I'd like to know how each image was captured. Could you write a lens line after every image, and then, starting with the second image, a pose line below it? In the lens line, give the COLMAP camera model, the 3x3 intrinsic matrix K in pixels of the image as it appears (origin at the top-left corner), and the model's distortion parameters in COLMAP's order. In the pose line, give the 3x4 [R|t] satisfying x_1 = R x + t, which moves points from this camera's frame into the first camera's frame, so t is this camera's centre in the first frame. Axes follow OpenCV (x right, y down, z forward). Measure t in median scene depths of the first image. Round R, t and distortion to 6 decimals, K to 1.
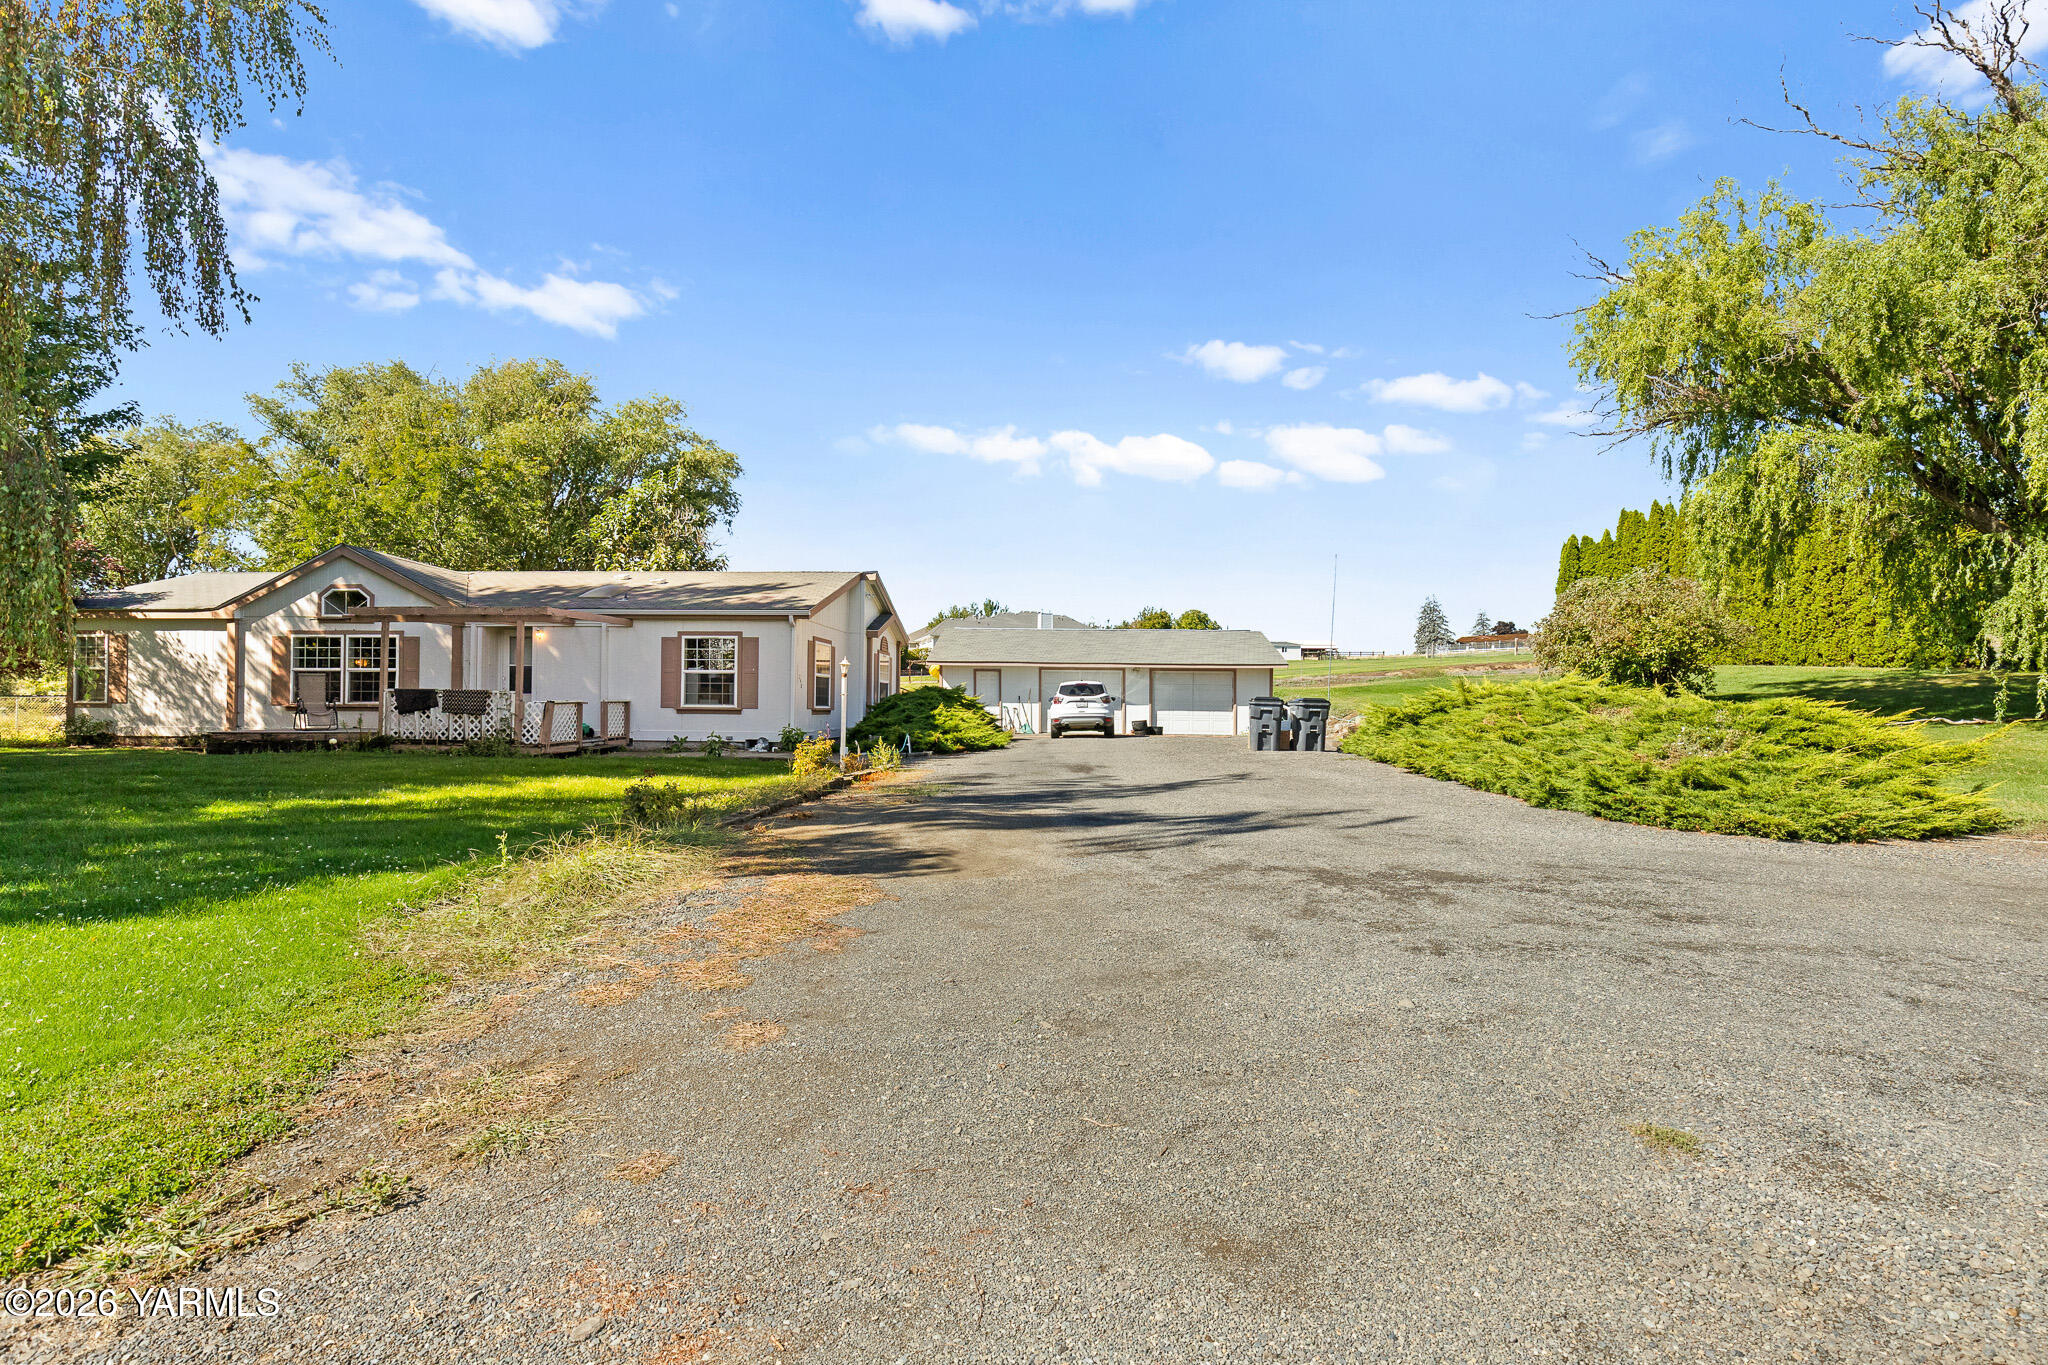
lens RADIAL K [[931.4, 0, 1023.3], [0, 931.4, 696.5], [0, 0, 1]] dist [0.015849, -0.005142]
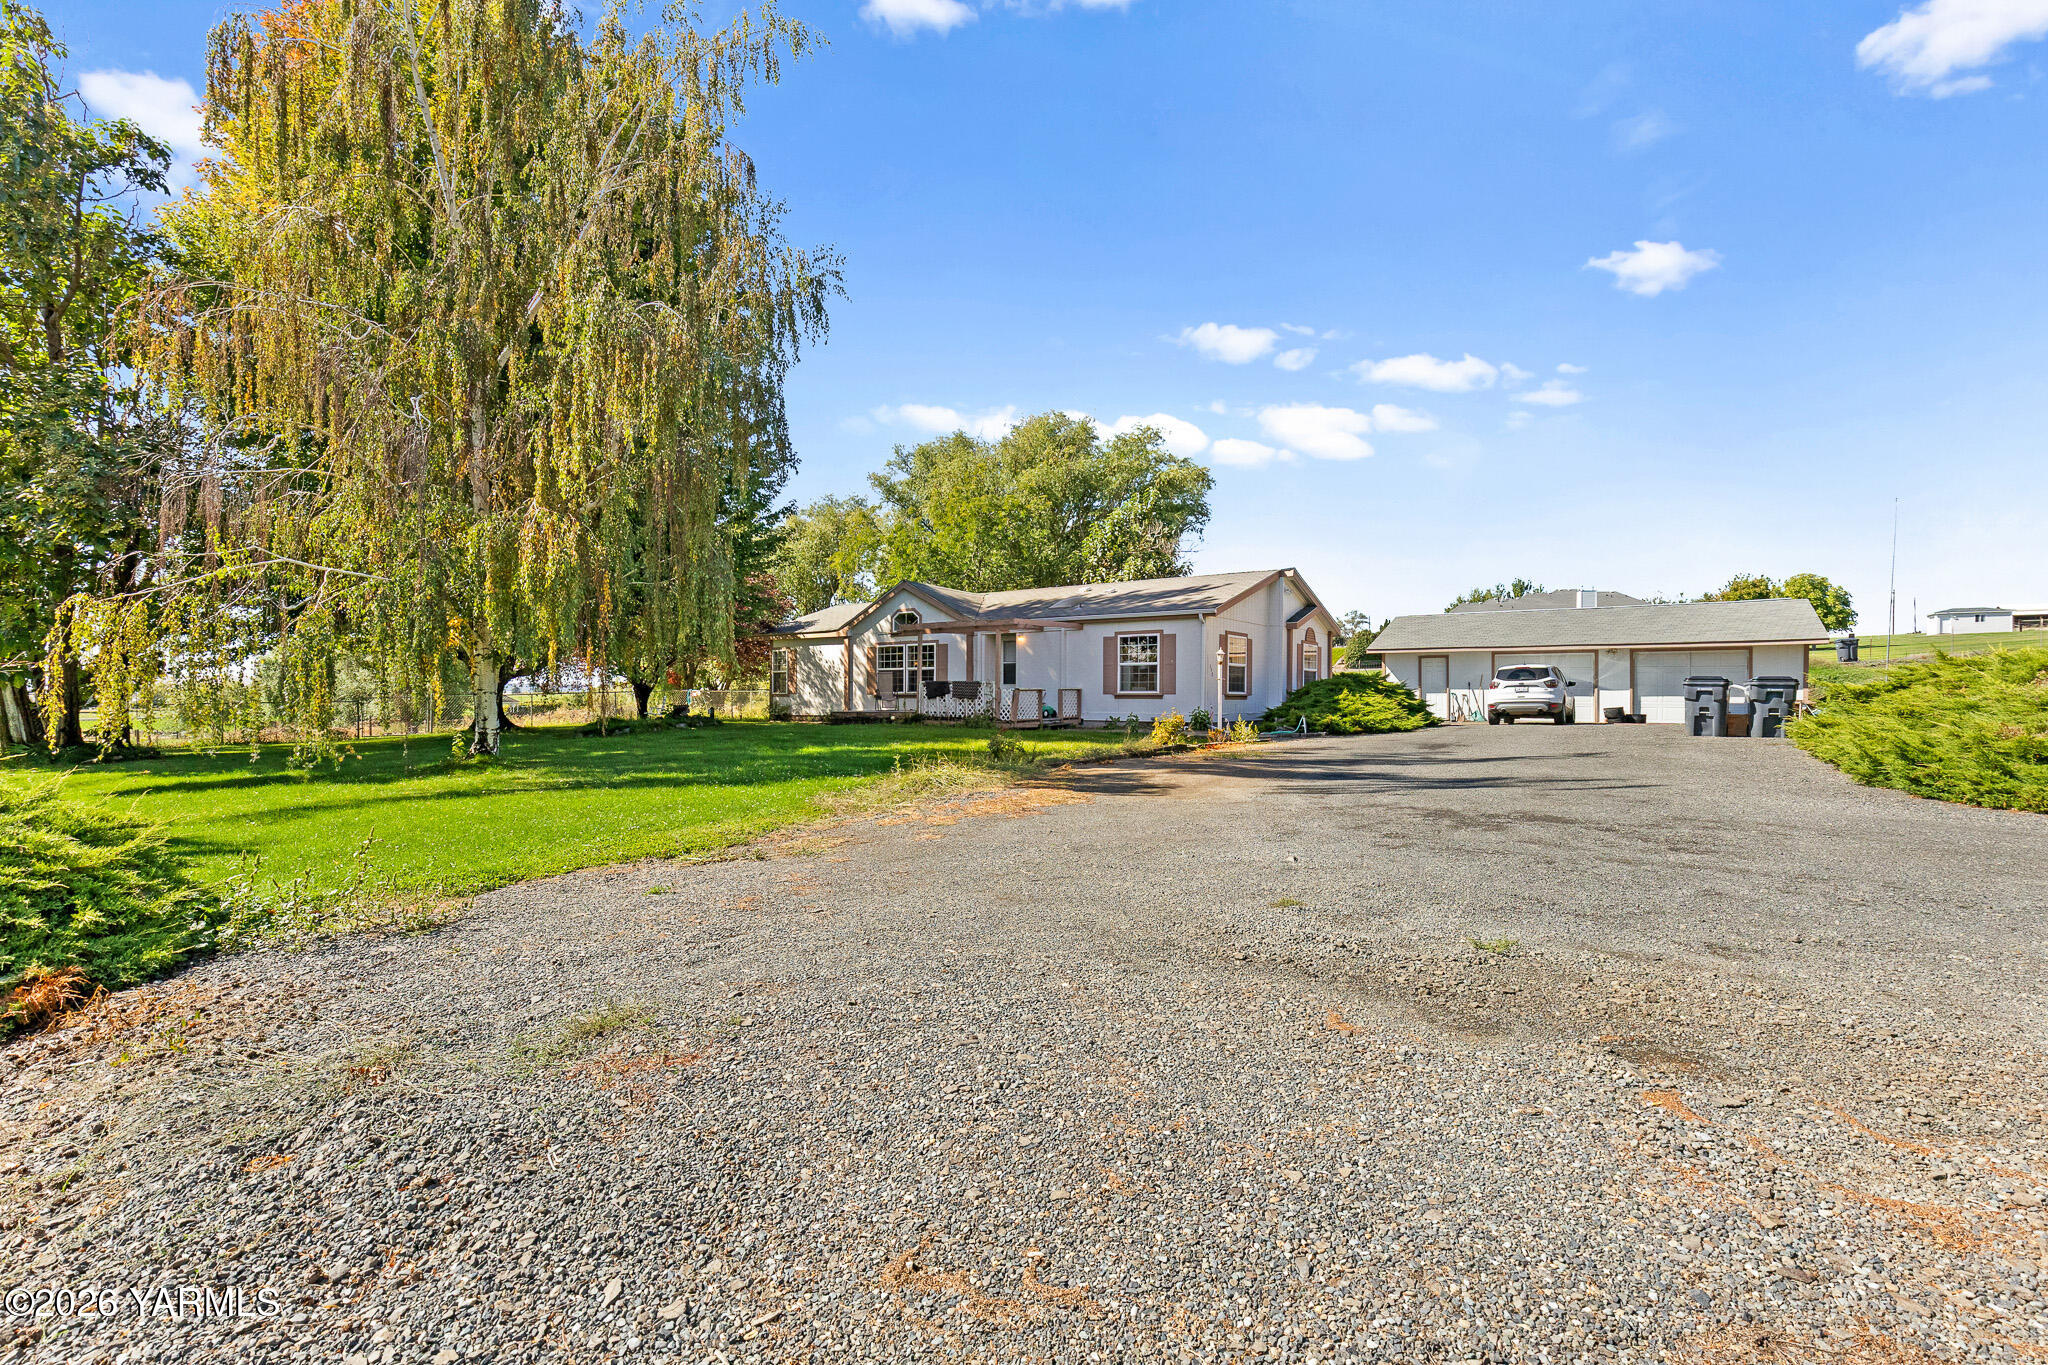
lens RADIAL K [[931.4, 0, 1023.3], [0, 931.4, 696.5], [0, 0, 1]] dist [0.015849, -0.005142]
pose [[0.850923, -0.006229, -0.525254, 0.147370], [0.009151, 0.999954, 0.002965, 0.009438], [0.525211, -0.007329, 0.850940, -0.092956]]
